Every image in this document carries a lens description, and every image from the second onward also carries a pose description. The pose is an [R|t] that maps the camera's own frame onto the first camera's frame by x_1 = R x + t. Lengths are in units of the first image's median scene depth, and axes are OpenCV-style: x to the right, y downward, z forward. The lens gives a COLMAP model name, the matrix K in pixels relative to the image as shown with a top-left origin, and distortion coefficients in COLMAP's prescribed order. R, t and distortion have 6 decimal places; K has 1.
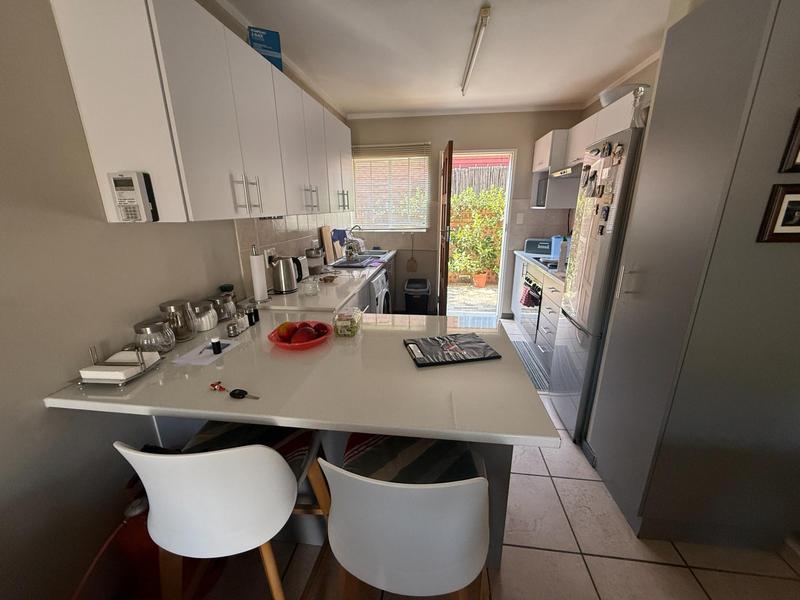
lens RADIAL K [[318.8, 0, 394.4], [0, 318.8, 301.4], [0, 0, 1]] dist [-0.001409, -0.000013]
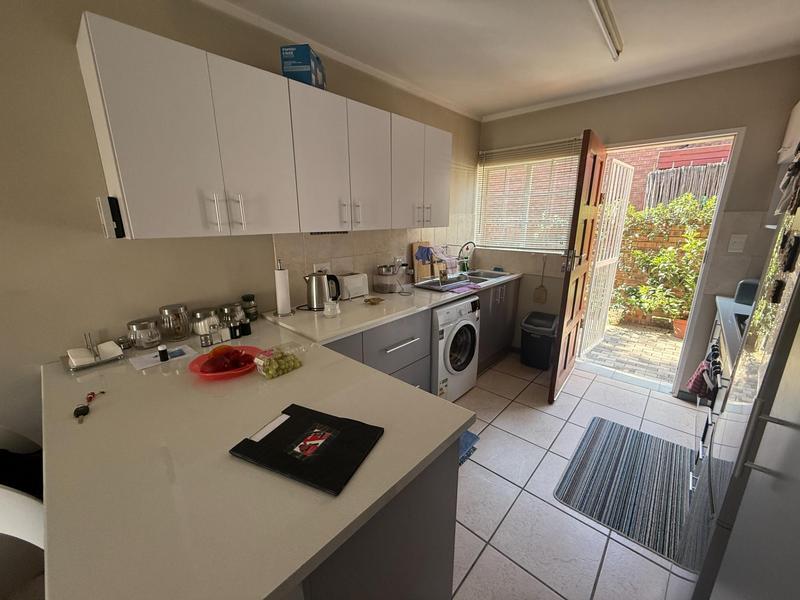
lens RADIAL K [[318.8, 0, 398.5], [0, 318.8, 300.8], [0, 0, 1]] dist [-0.001409, -0.000013]
pose [[0.825807, 0.148631, -0.544015, 0.273395], [-0.165595, 0.986029, 0.018023, -0.078182], [0.539093, 0.075203, 0.838882, 0.217861]]
